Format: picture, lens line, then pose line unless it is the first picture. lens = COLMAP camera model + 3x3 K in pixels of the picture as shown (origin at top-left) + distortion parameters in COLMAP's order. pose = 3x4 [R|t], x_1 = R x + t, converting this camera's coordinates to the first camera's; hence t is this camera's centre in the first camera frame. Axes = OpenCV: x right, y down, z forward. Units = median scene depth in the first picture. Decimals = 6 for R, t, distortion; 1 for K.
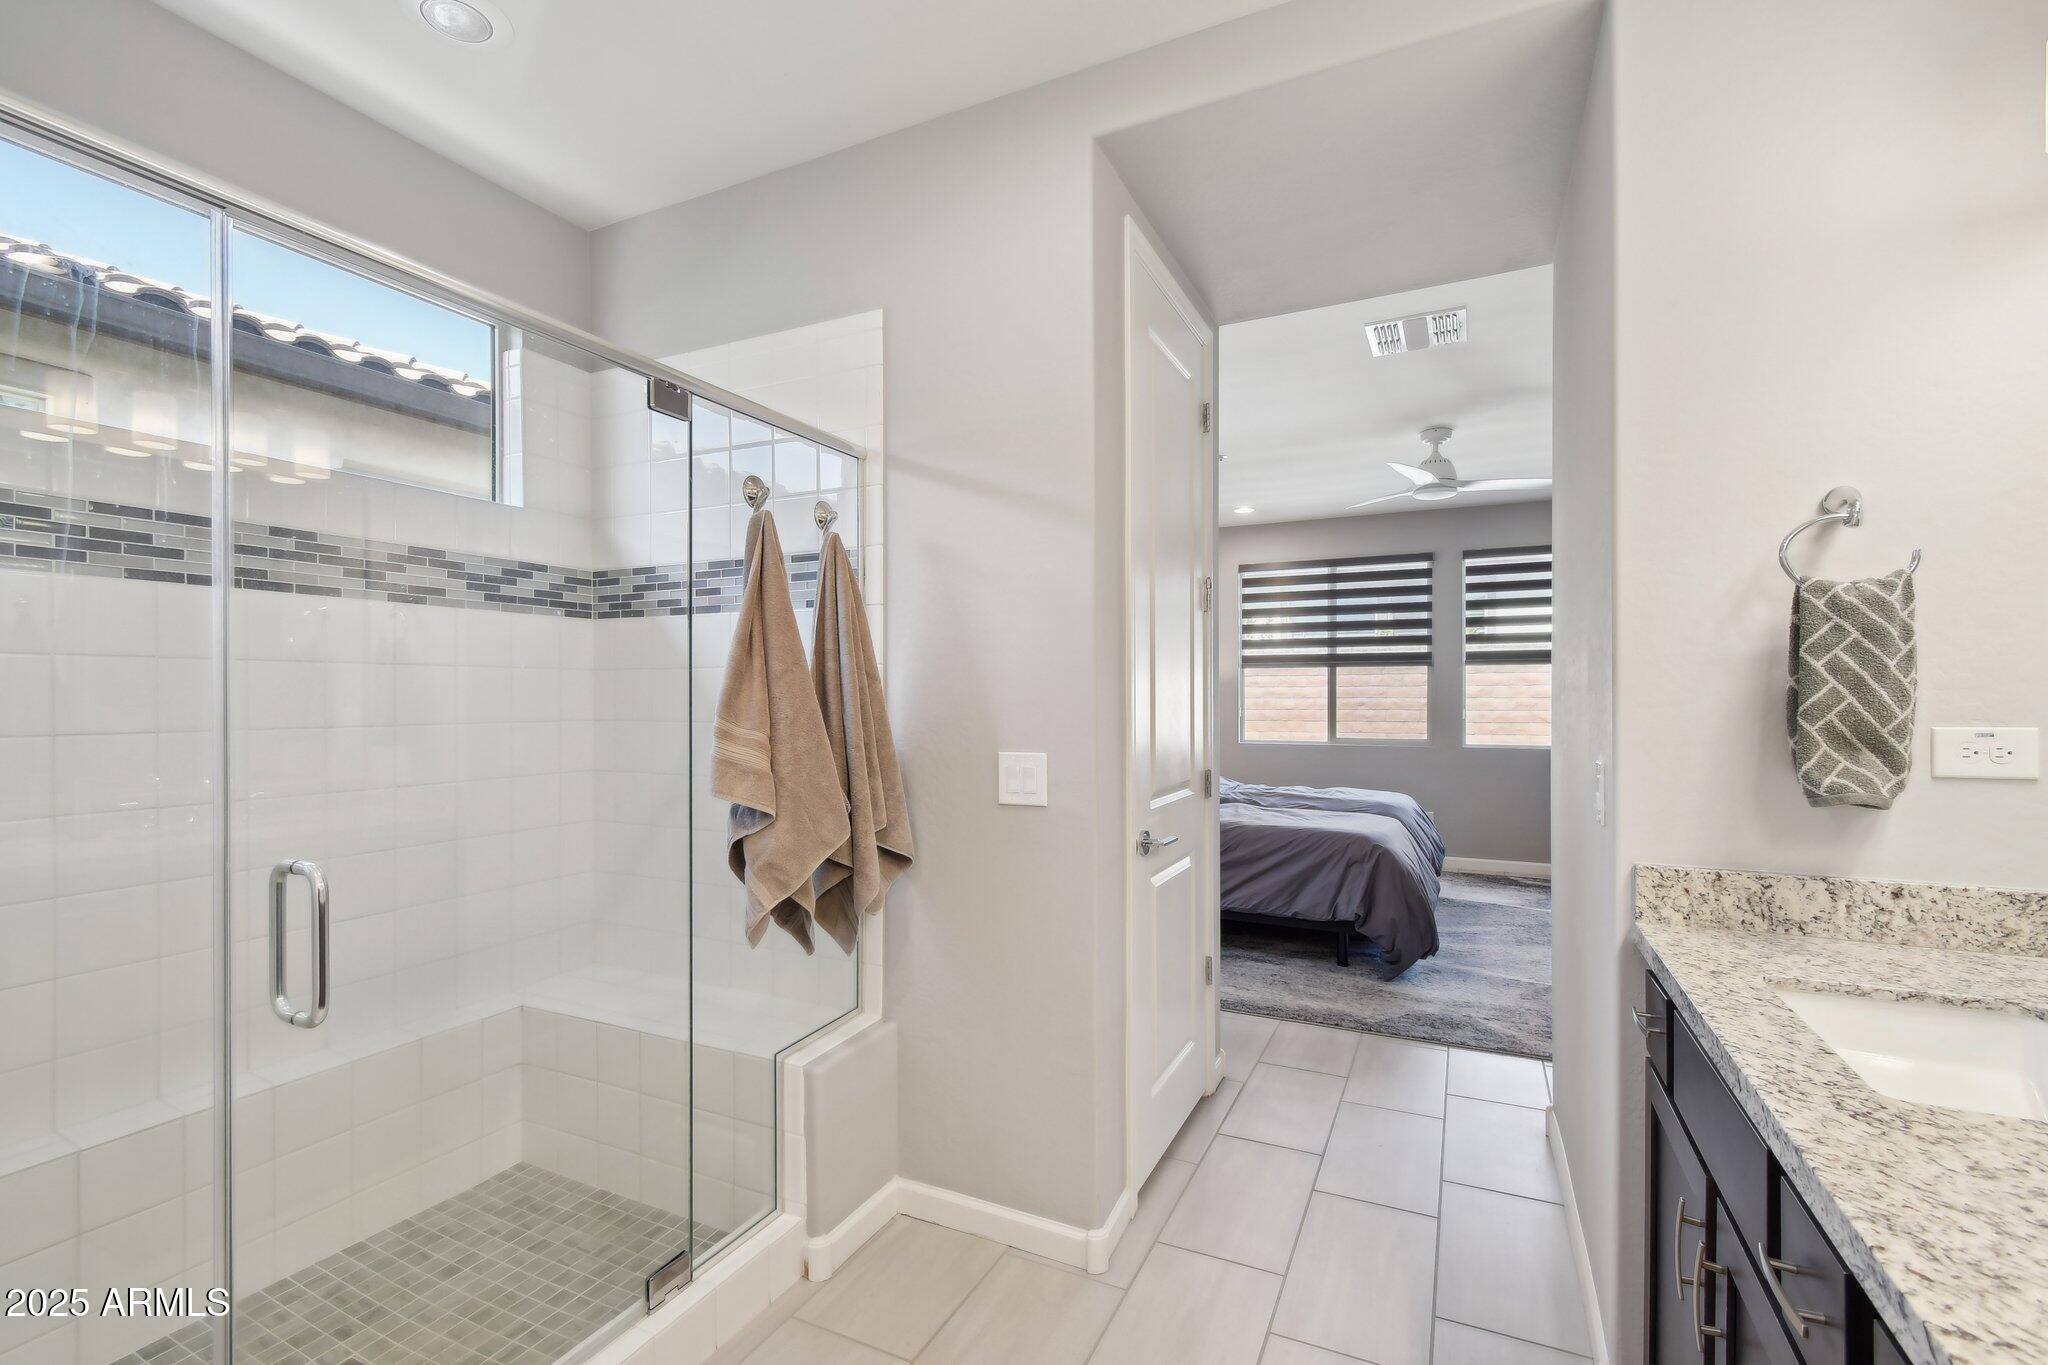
lens RADIAL K [[915.9, 0, 1017.0], [0, 915.9, 698.6], [0, 0, 1]] dist [-0.000456, -0.000478]
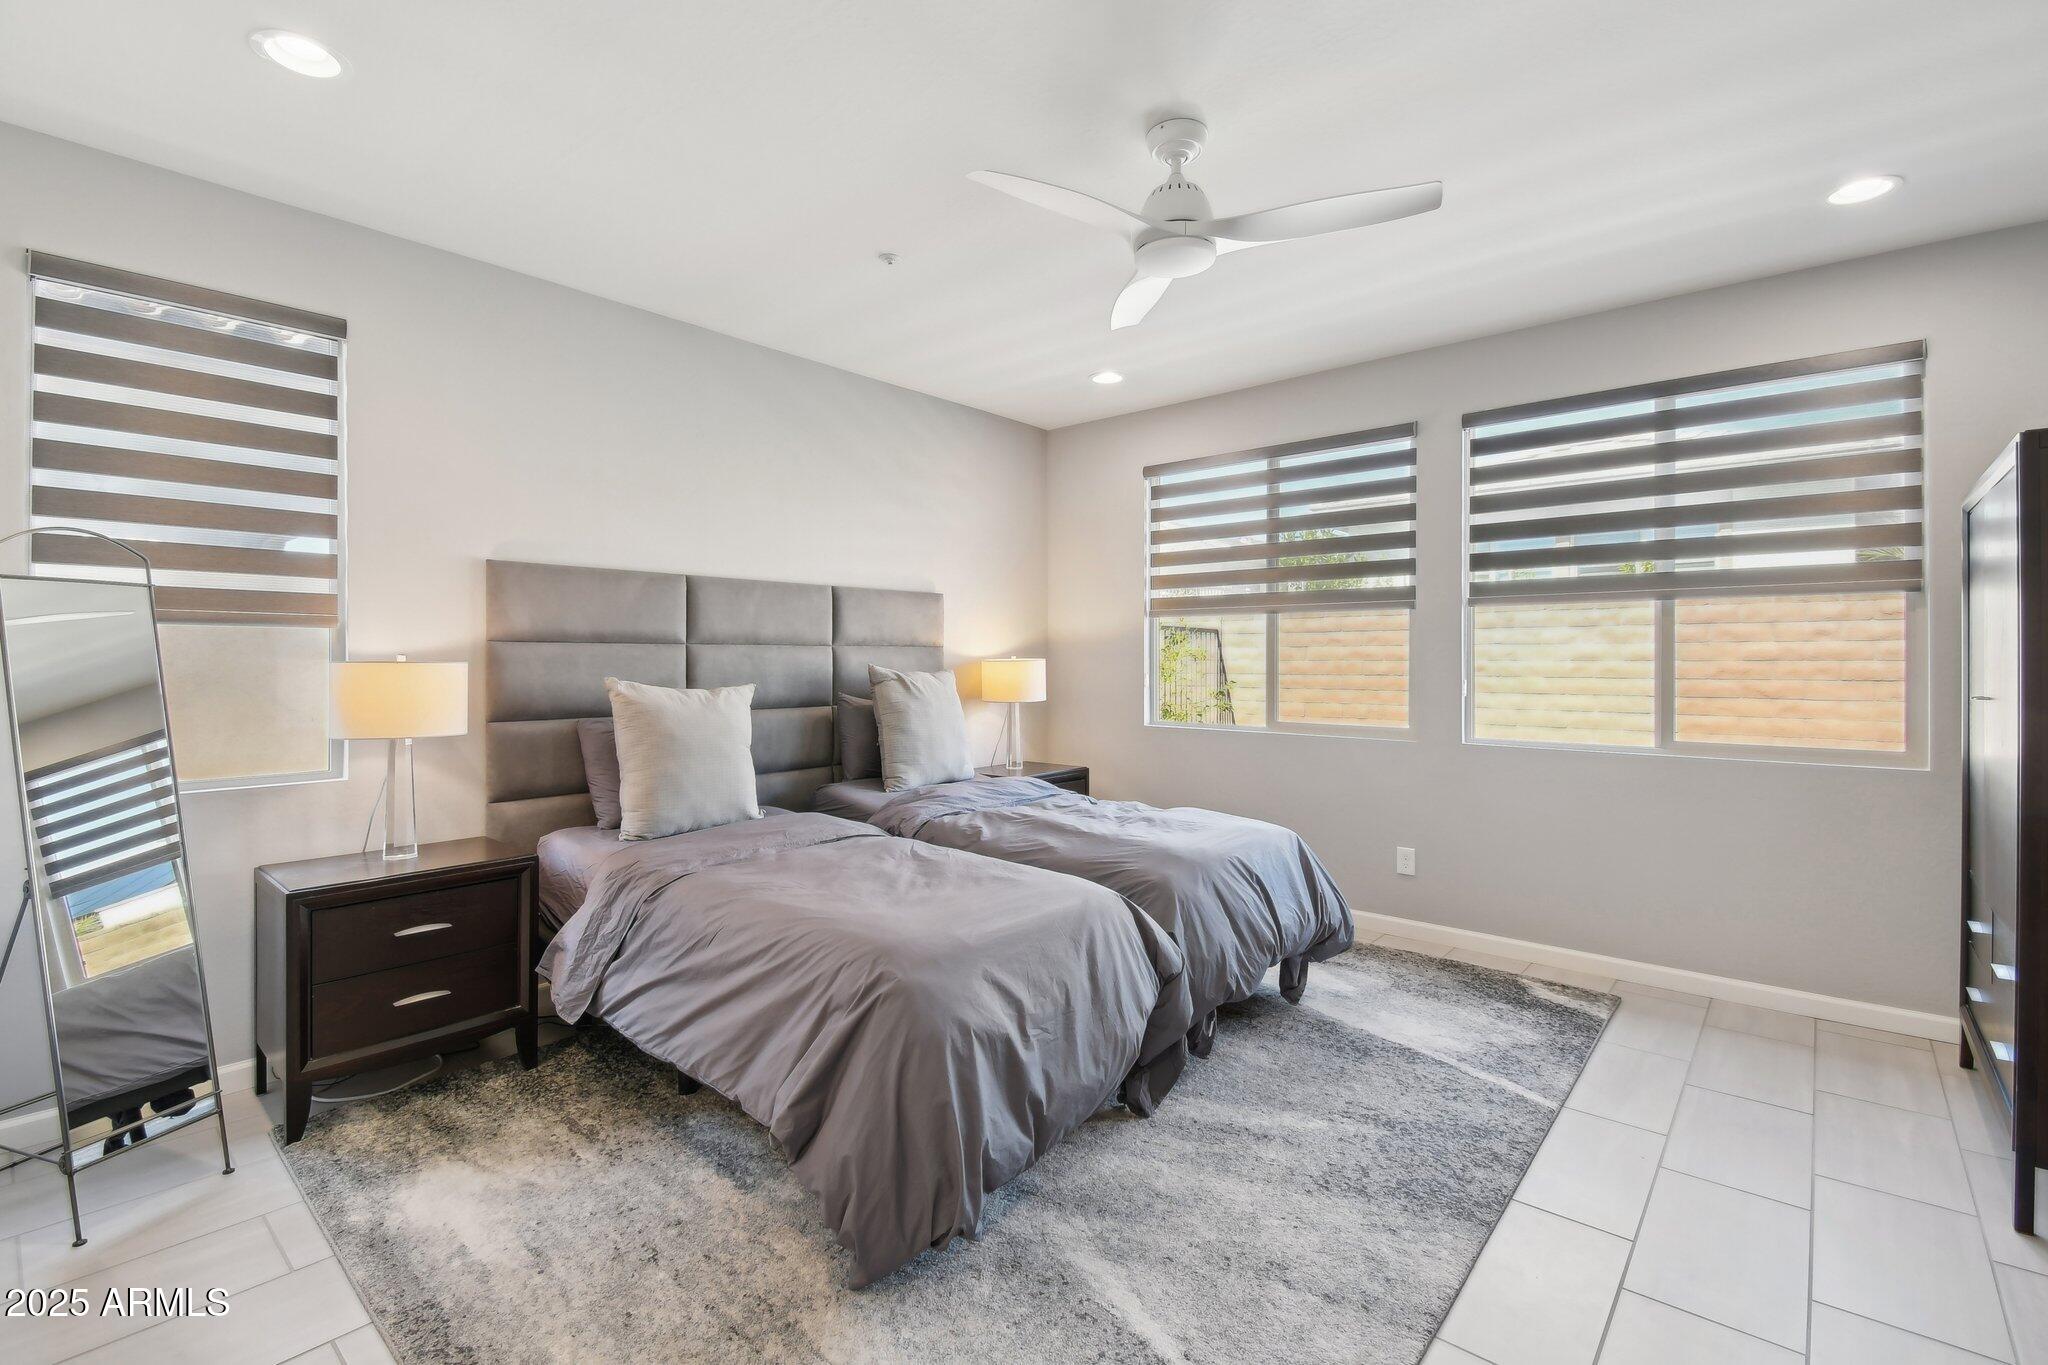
lens RADIAL K [[911.9, 0, 1011.0], [0, 911.9, 663.0], [0, 0, 1]] dist [-0.001074, -0.000641]
pose [[0.964855, 0.000737, -0.262783, 0.590002], [-0.000283, 0.999998, 0.001768, -0.001036], [0.262784, -0.001632, 0.964853, 0.578212]]
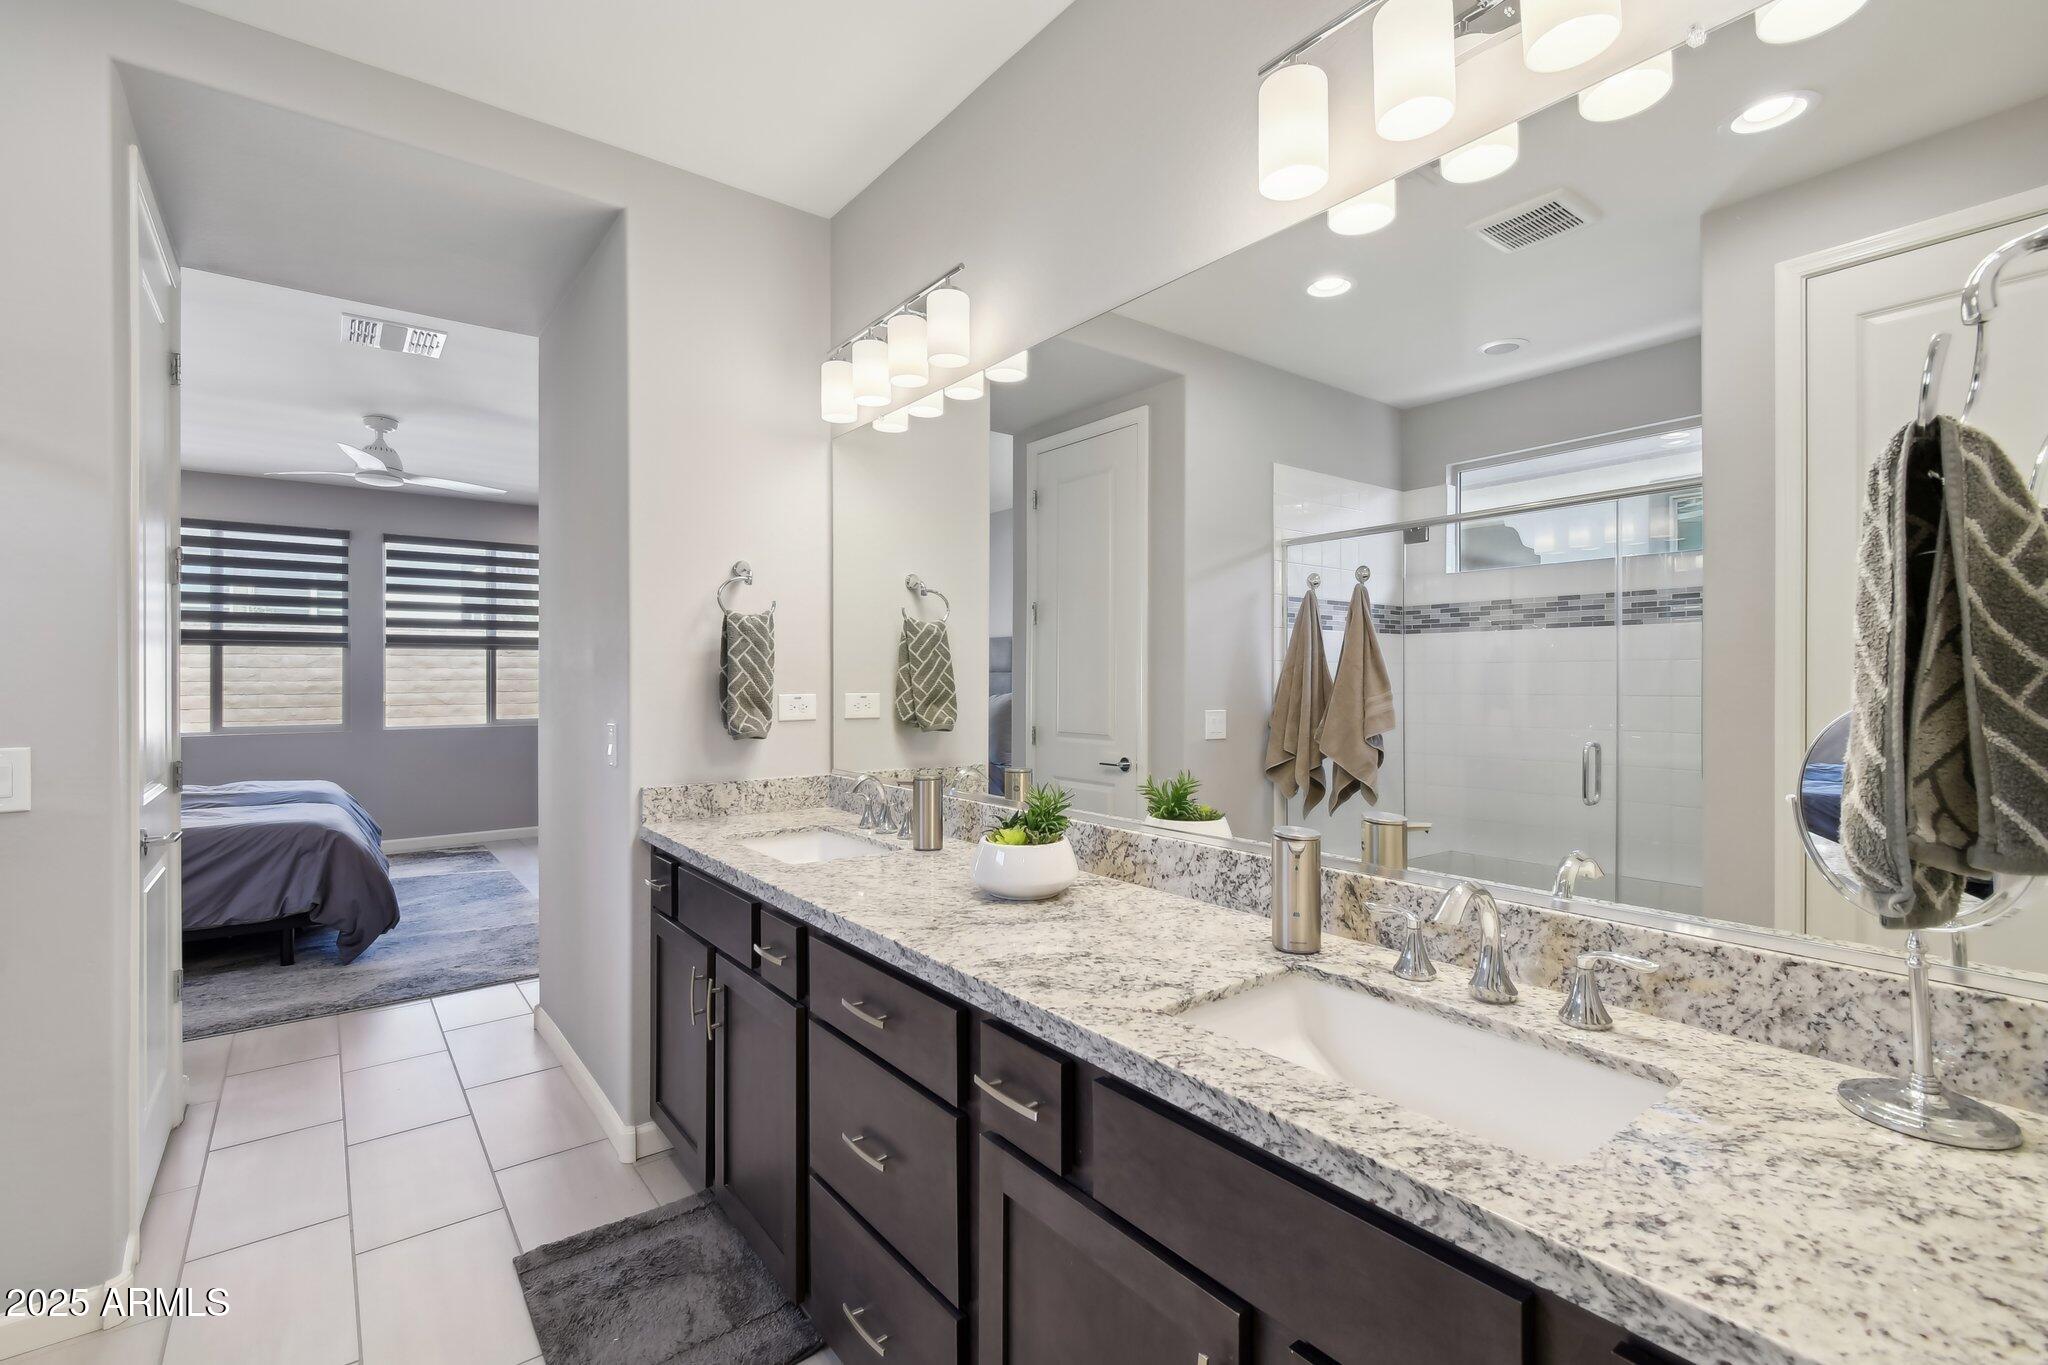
lens RADIAL K [[915.9, 0, 1017.0], [0, 915.9, 698.6], [0, 0, 1]] dist [-0.000456, -0.000478]
pose [[0.438174, -0.020862, 0.898648, -0.181470], [0.003937, 0.999766, 0.021290, 0.000472], [-0.898881, -0.005791, 0.438154, -0.101804]]
